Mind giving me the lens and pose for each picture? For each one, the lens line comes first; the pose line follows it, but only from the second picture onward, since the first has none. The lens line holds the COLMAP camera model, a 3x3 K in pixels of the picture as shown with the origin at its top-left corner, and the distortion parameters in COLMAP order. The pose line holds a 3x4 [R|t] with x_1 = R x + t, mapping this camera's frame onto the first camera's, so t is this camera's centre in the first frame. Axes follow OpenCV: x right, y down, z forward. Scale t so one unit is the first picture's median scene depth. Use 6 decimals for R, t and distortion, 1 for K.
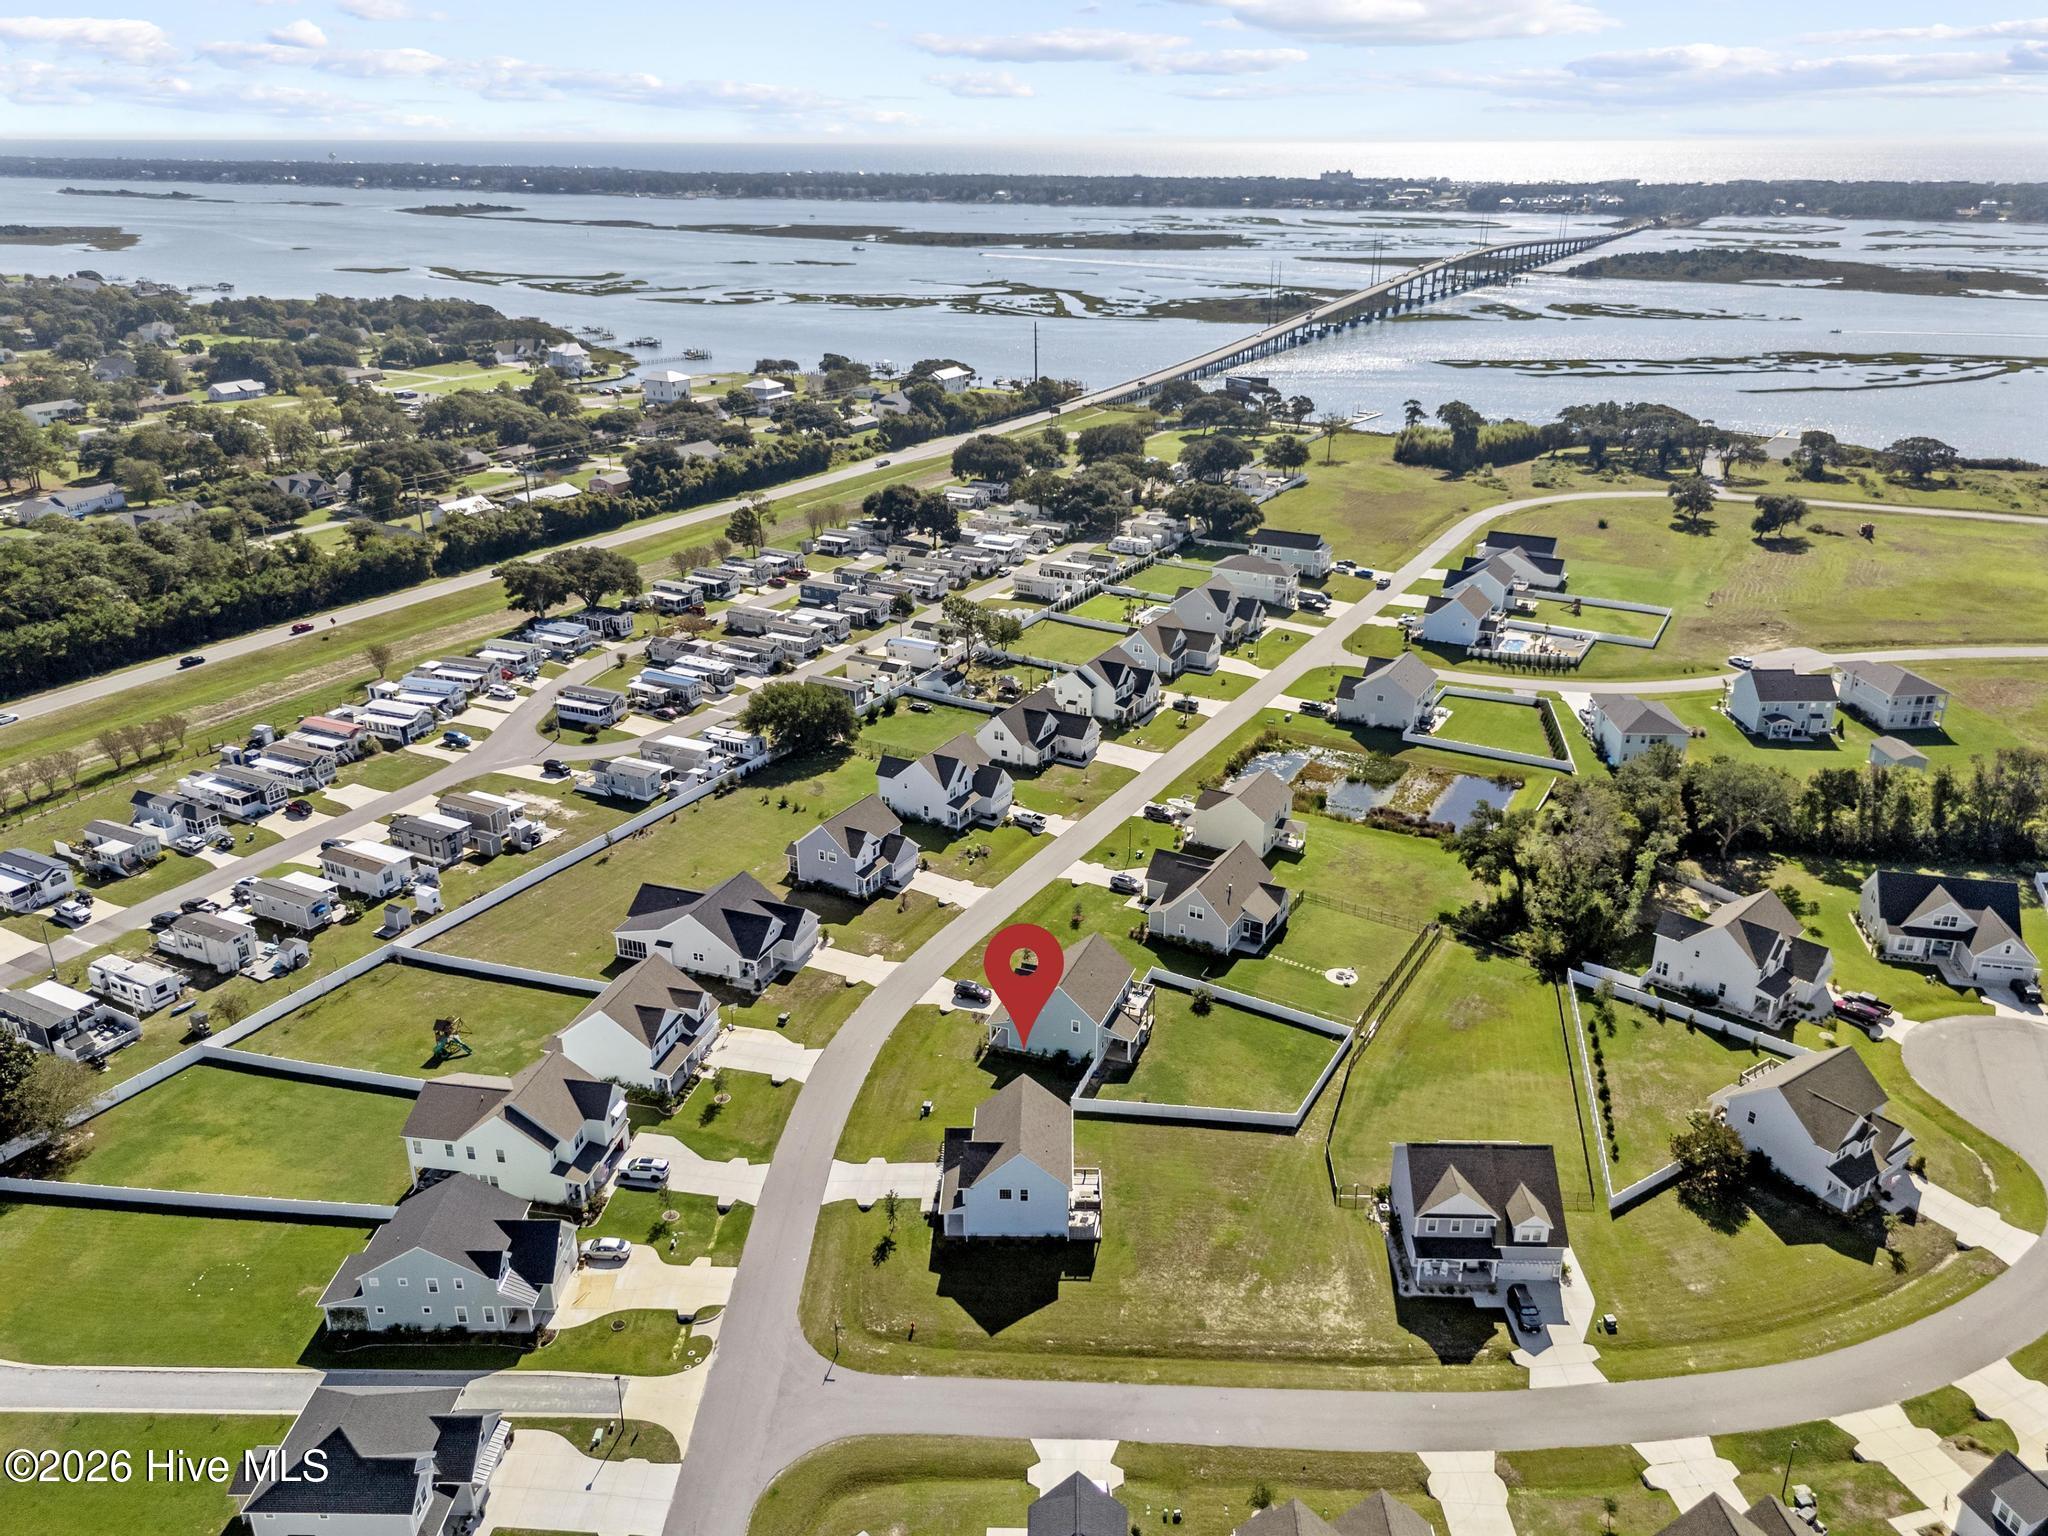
lens RADIAL K [[1518.7, 0, 1046.2], [0, 1518.7, 758.3], [0, 0, 1]] dist [0.069887, -0.074309]
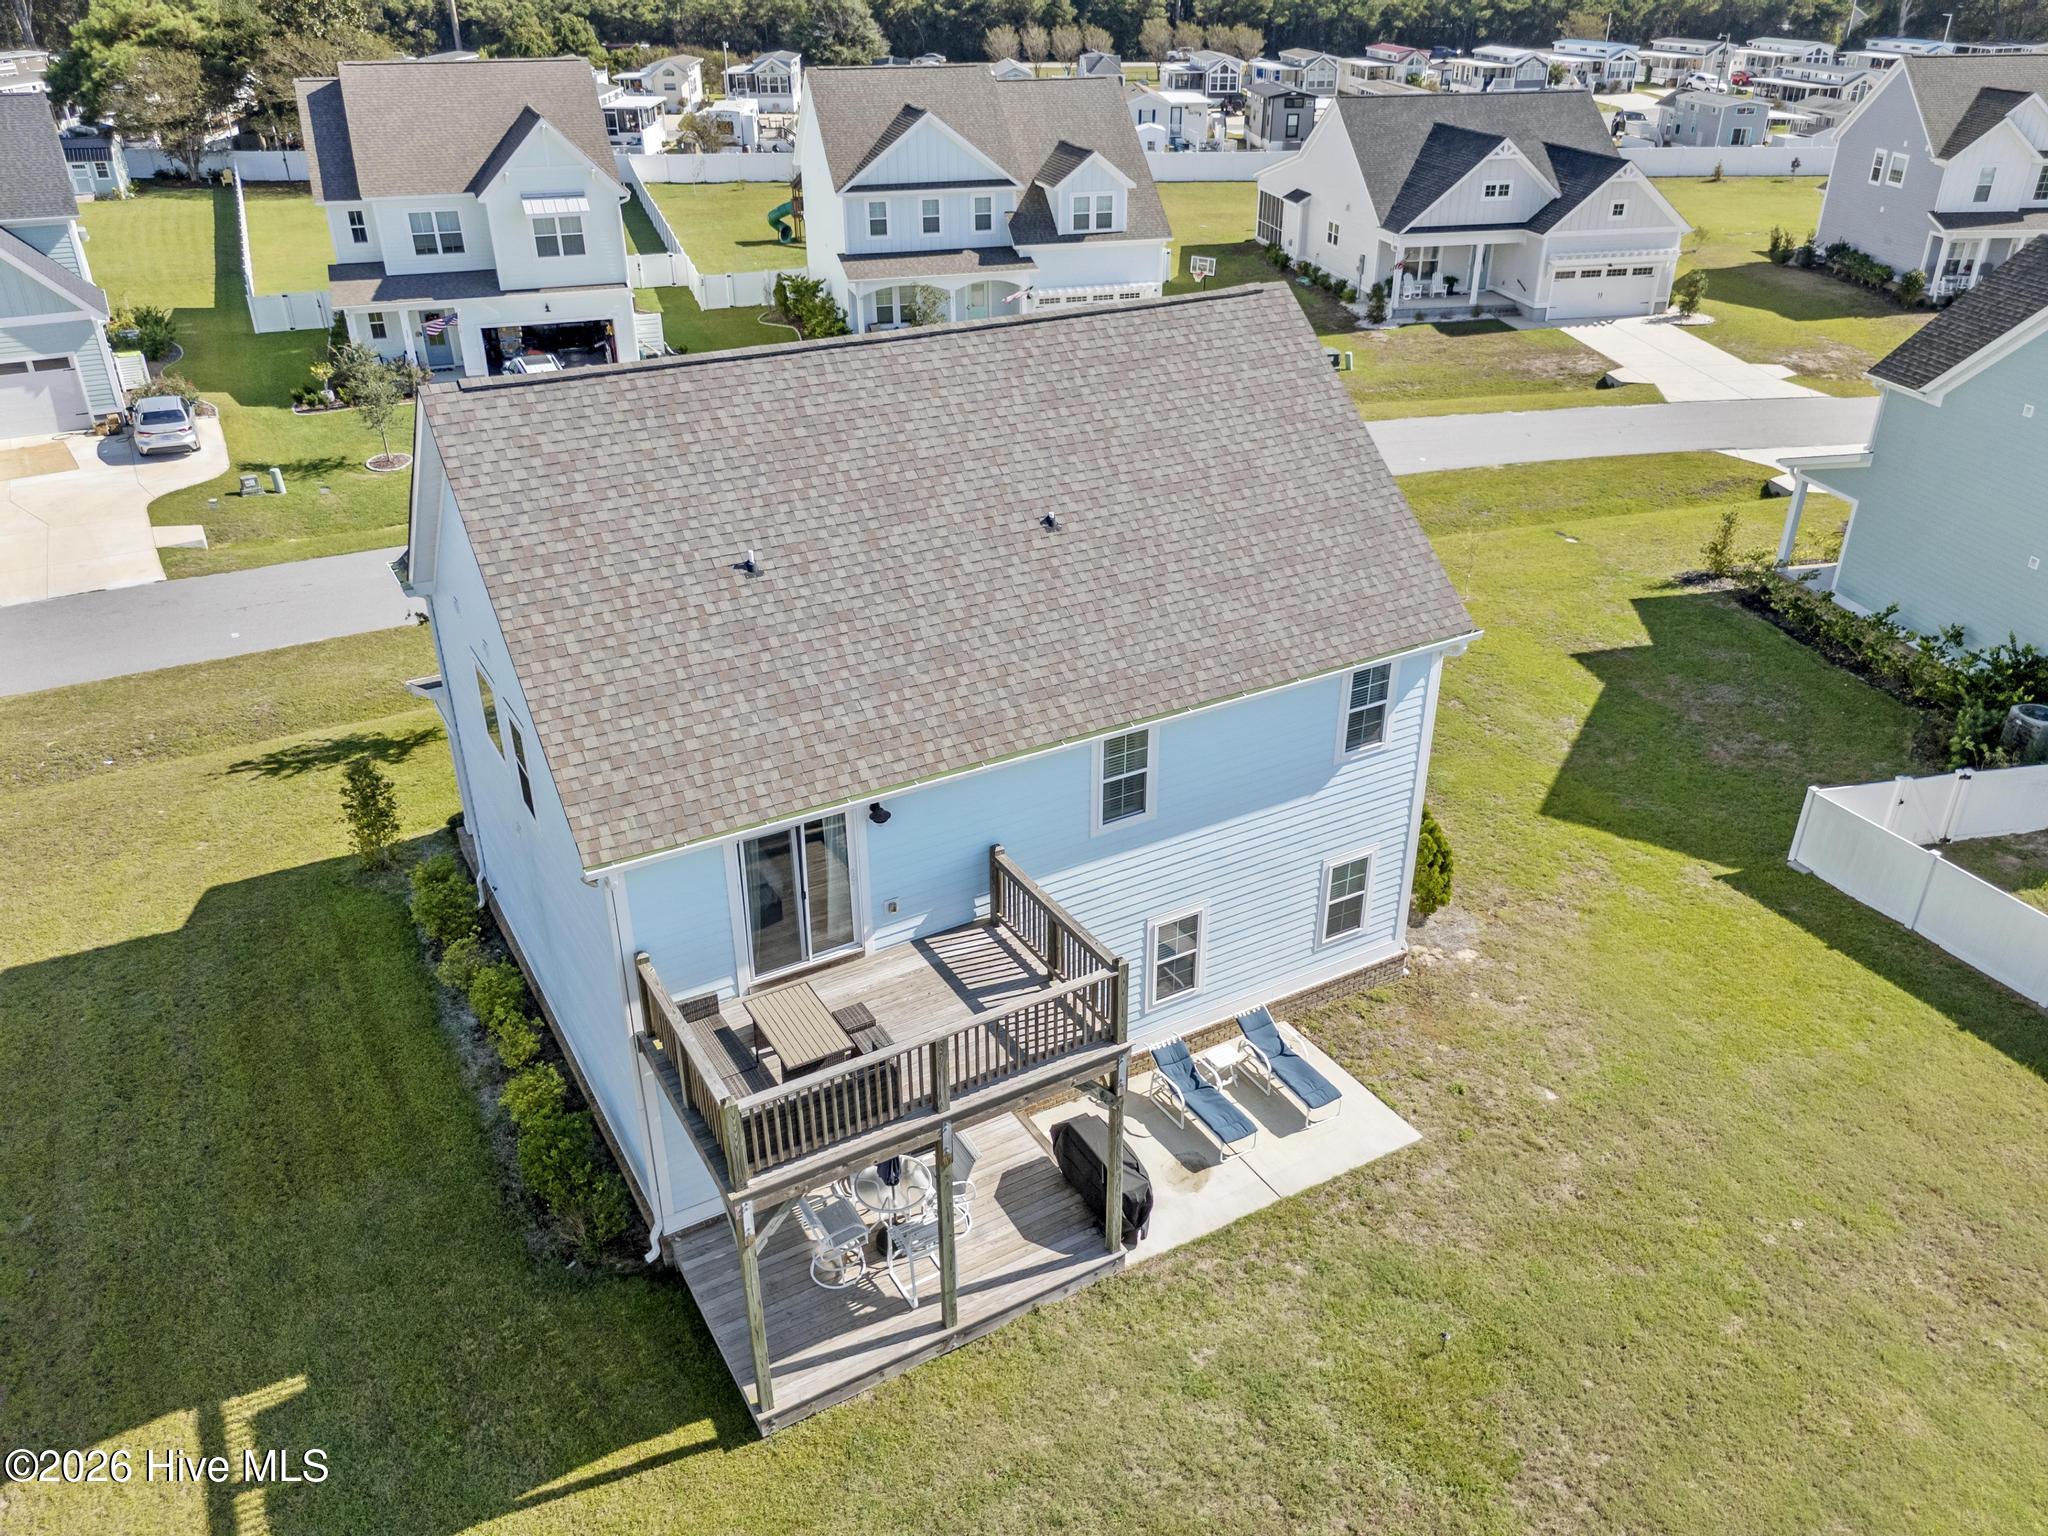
lens RADIAL K [[1518.7, 0, 1046.2], [0, 1518.7, 758.3], [0, 0, 1]] dist [0.069887, -0.074309]
pose [[0.517569, 0.393241, -0.759924, 0.082197], [-0.319375, 0.912732, 0.254795, 0.164370], [0.793802, 0.110827, 0.597993, 0.670404]]
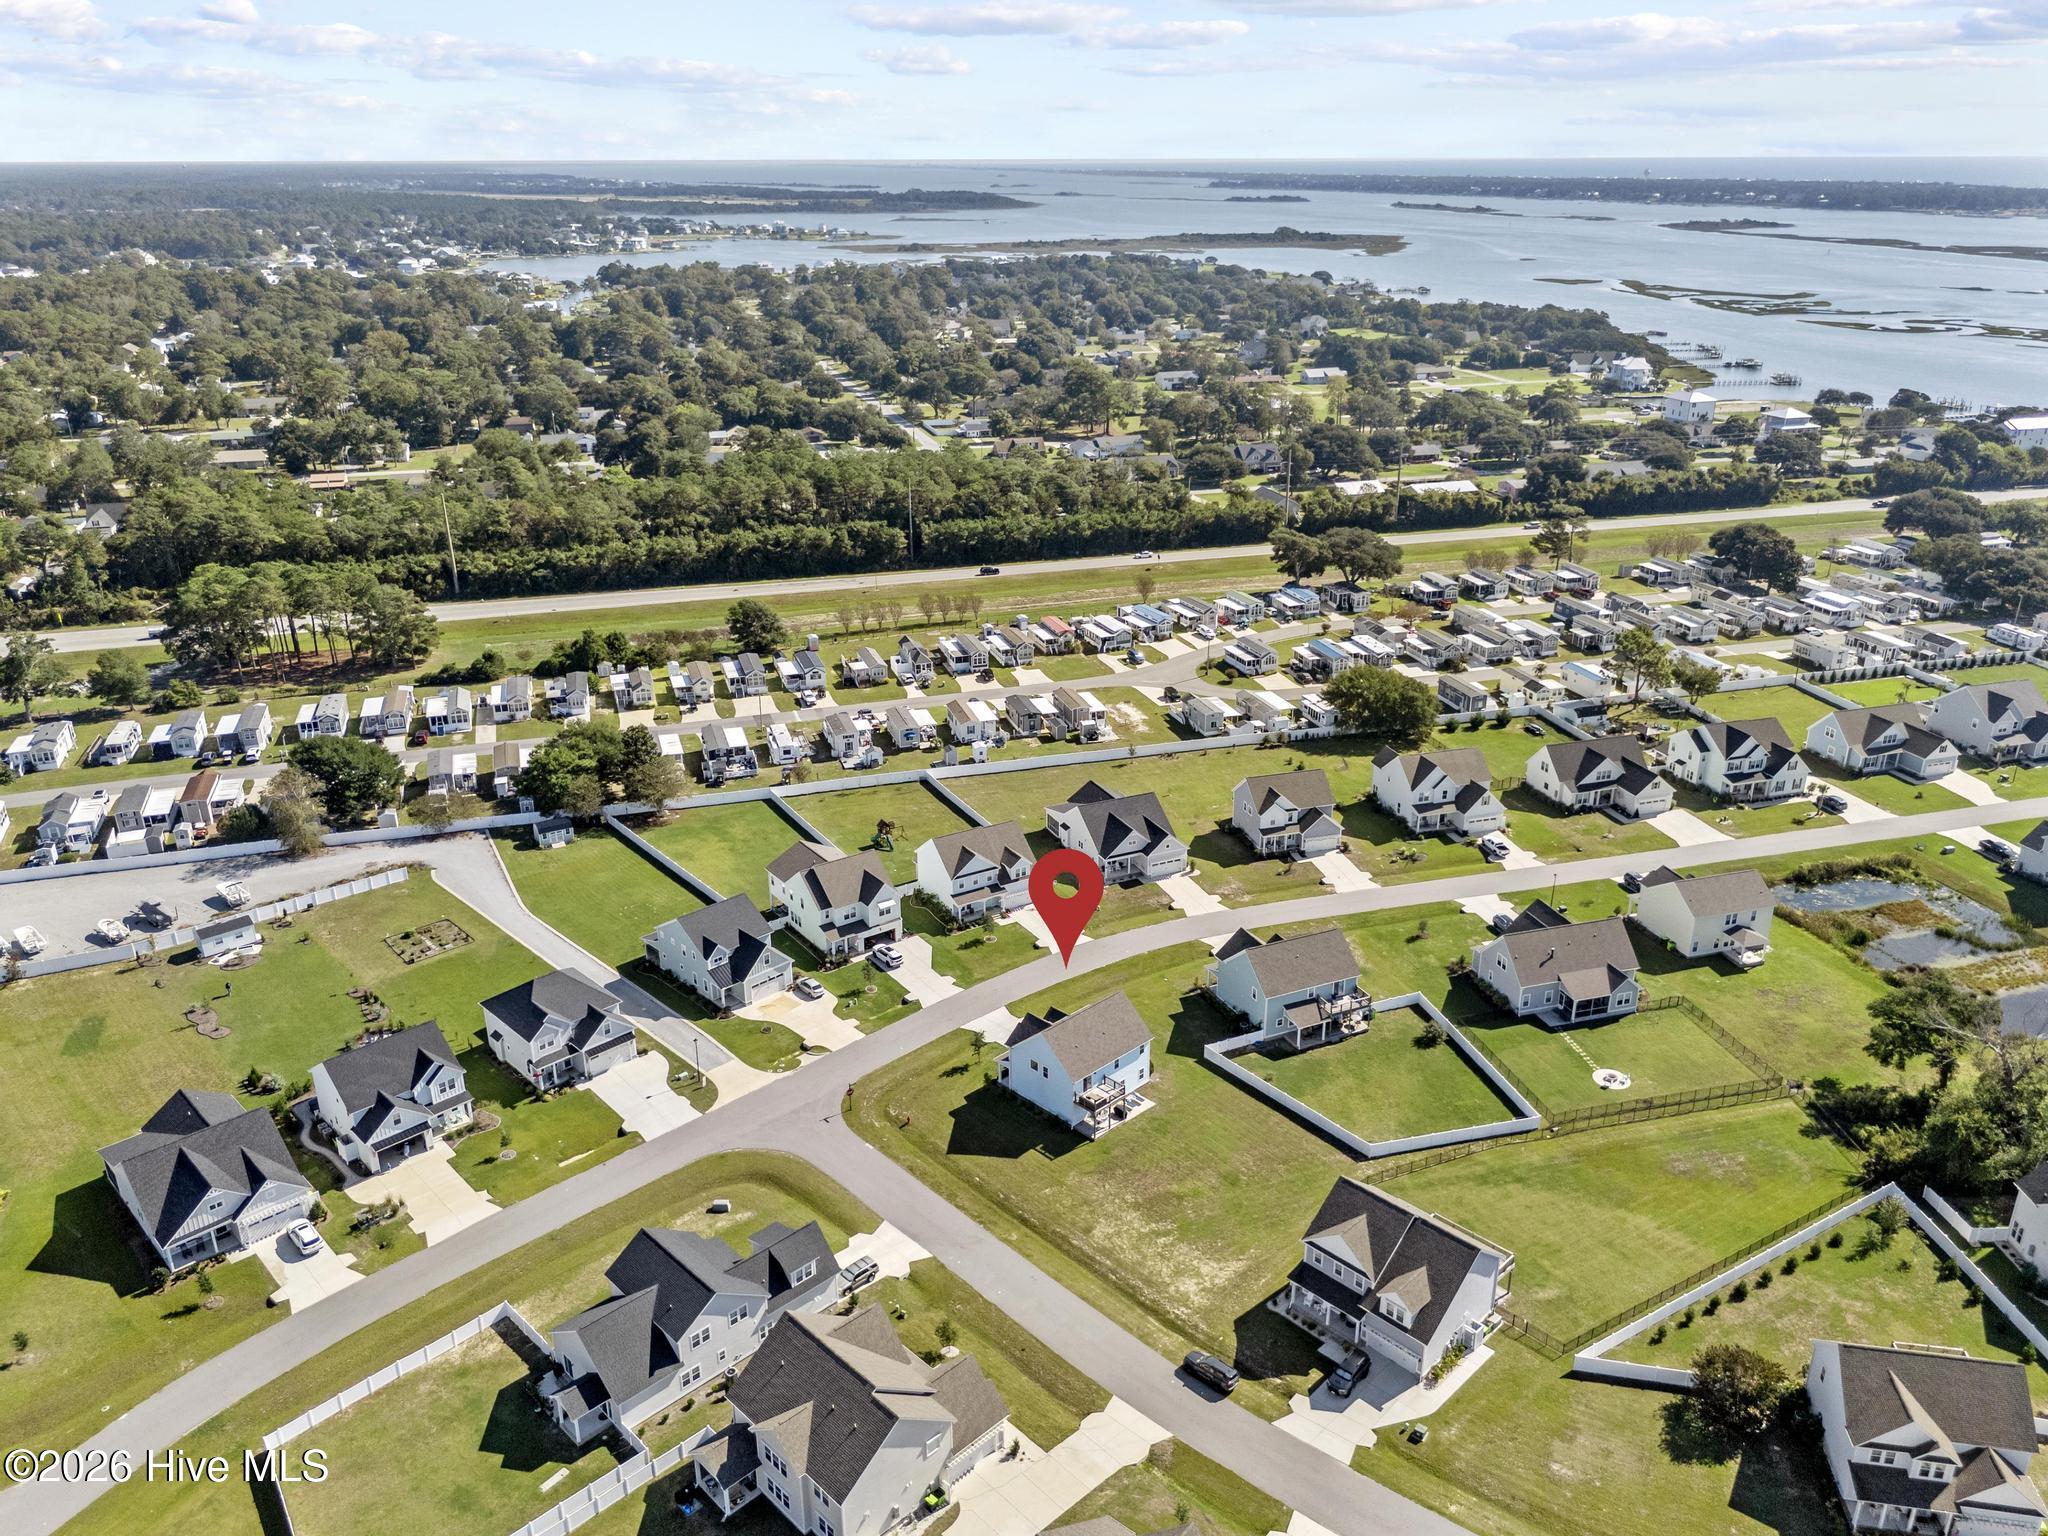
lens RADIAL K [[1507.3, 0, 1034.8], [0, 1507.3, 787.6], [0, 0, 1]] dist [0.090434, -0.095875]
pose [[0.709977, 0.265660, -0.652194, 0.465827], [-0.260227, 0.959537, 0.107568, -0.027280], [0.654381, 0.093348, 0.750381, 0.087131]]
